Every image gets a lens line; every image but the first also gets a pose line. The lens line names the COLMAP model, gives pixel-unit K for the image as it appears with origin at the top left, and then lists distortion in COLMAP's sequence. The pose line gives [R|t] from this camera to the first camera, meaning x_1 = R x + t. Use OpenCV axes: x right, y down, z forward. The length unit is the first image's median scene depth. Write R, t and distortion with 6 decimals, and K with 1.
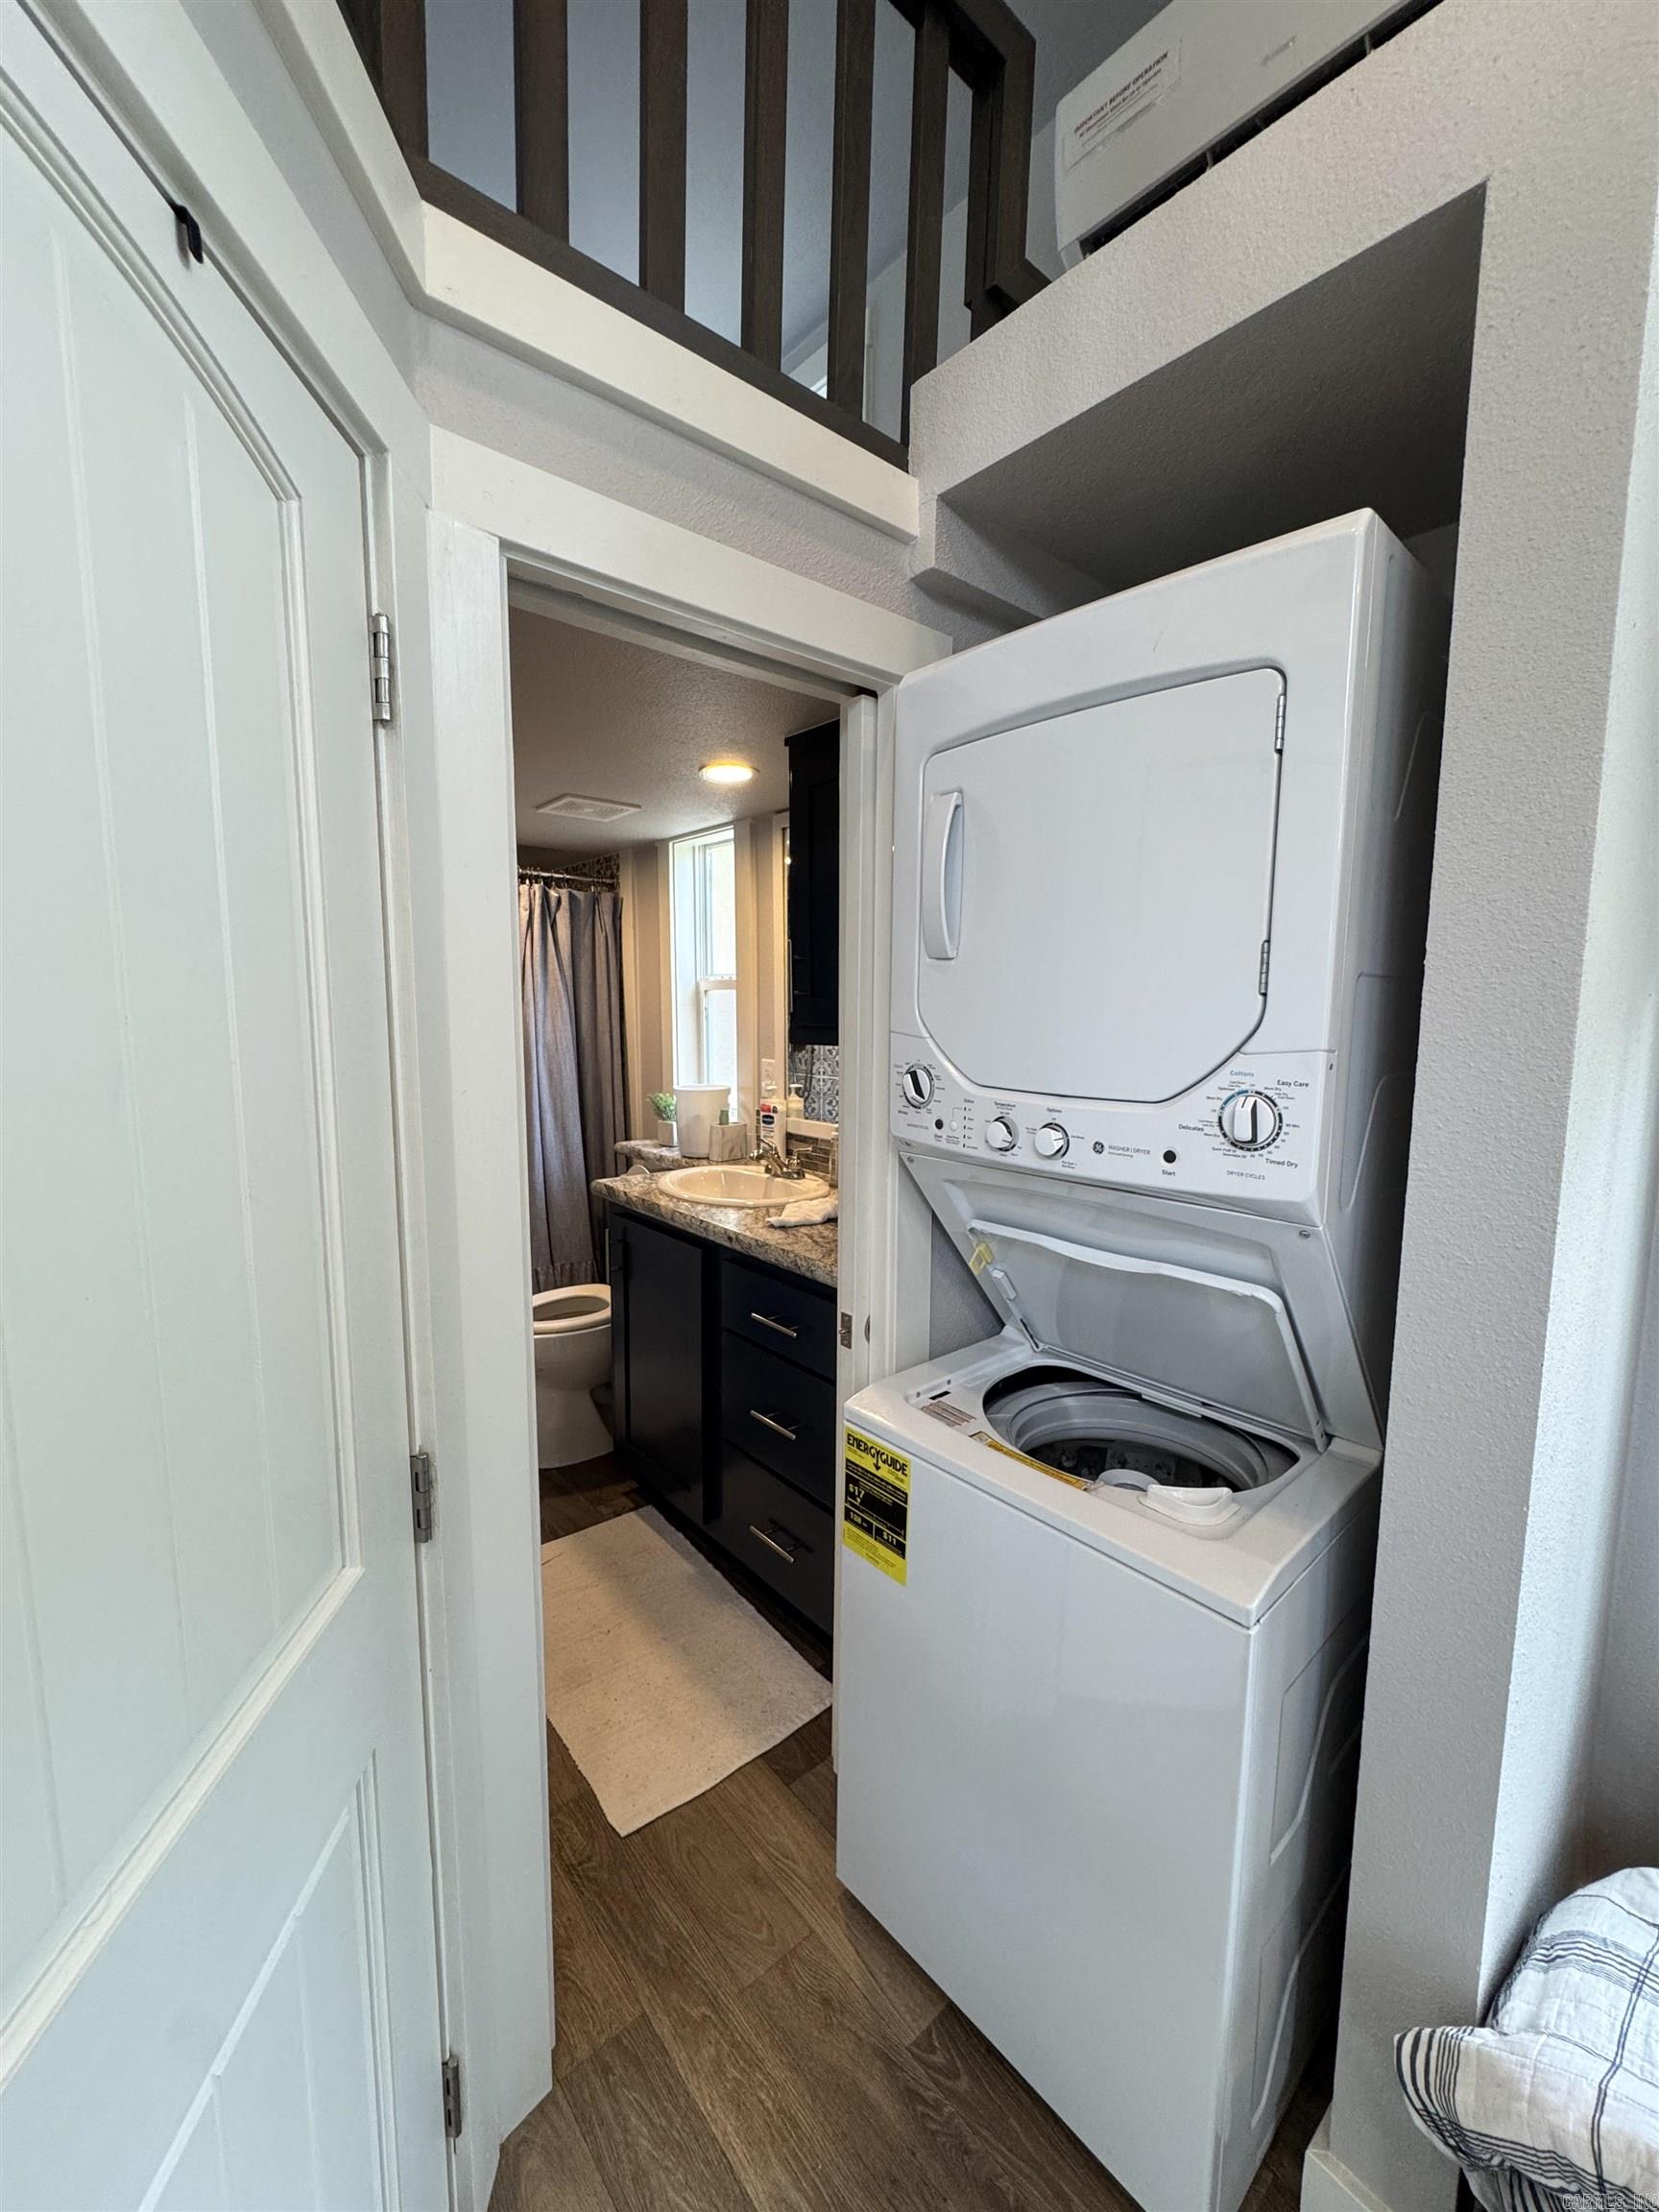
lens RADIAL K [[881.8, 0, 828.8], [0, 881.8, 1104.9], [0, 0, 1]] dist [-0.003808, 0.000606]
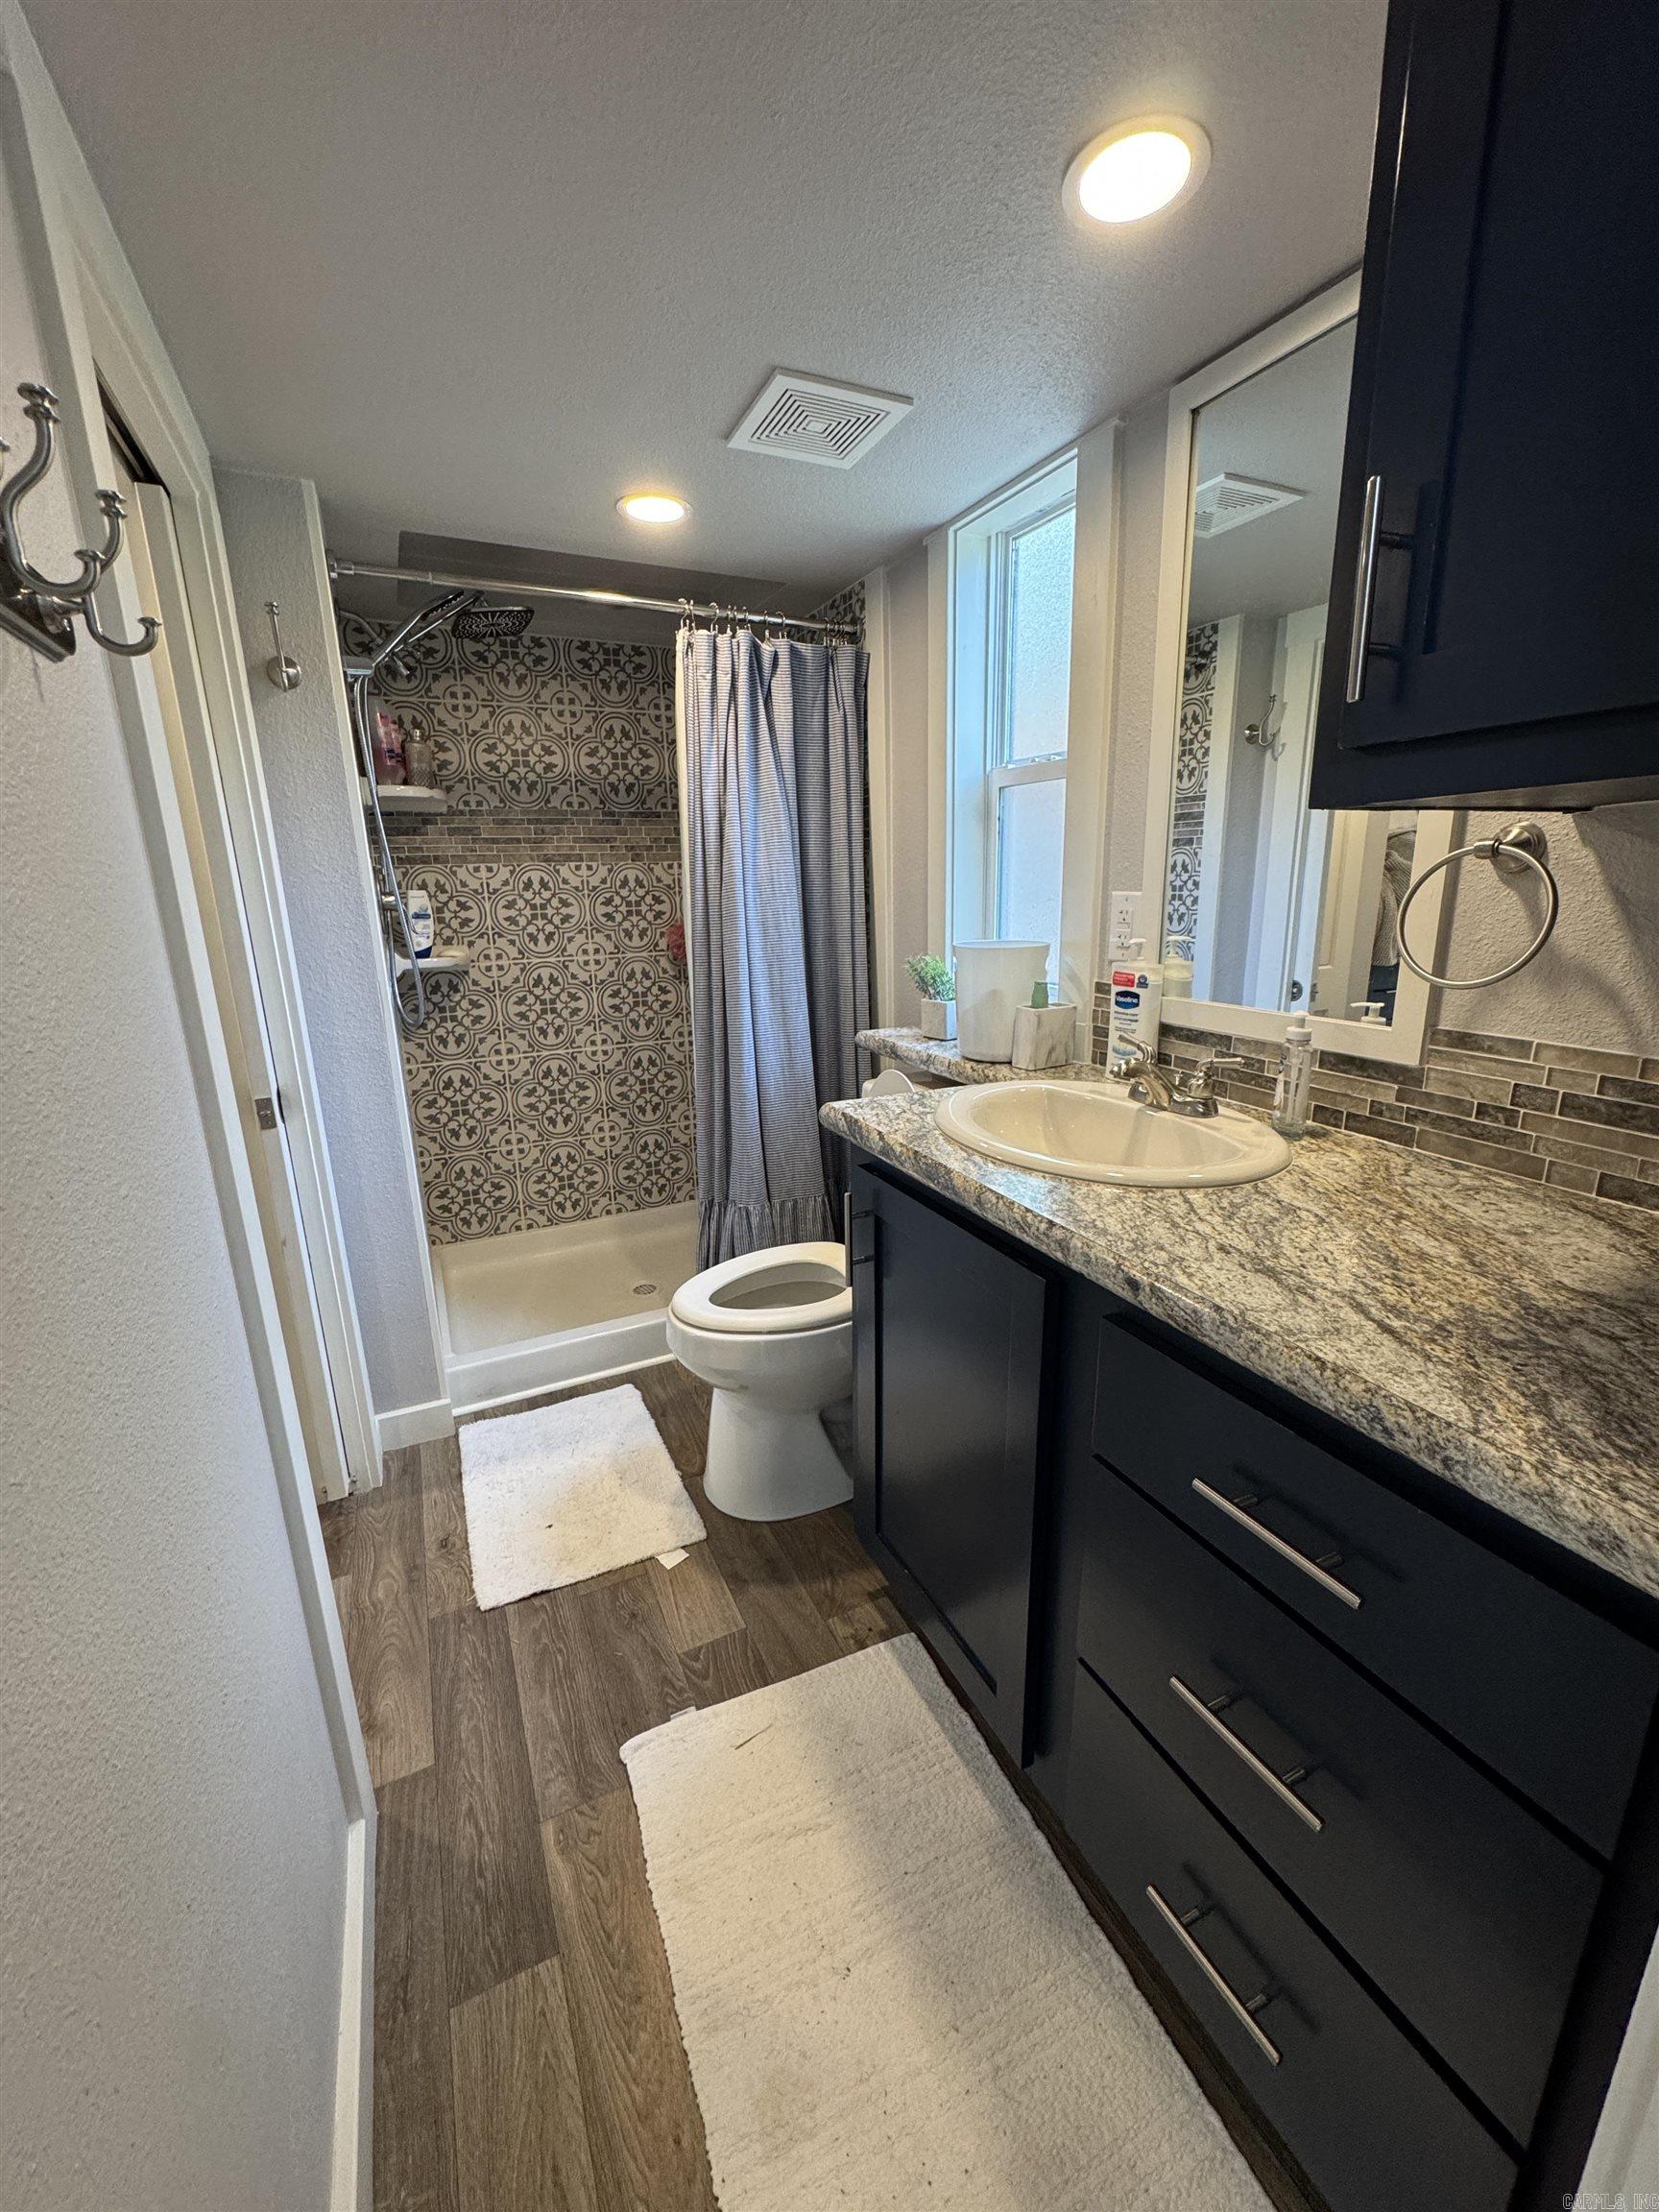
lens RADIAL K [[881.8, 0, 829.6], [0, 881.8, 1103.8], [0, 0, 1]] dist [-0.003808, 0.000606]
pose [[0.966742, 0.037932, -0.252927, -0.106652], [-0.002881, 0.990493, 0.137535, 0.005856], [0.255739, -0.132232, 0.957660, 0.407548]]
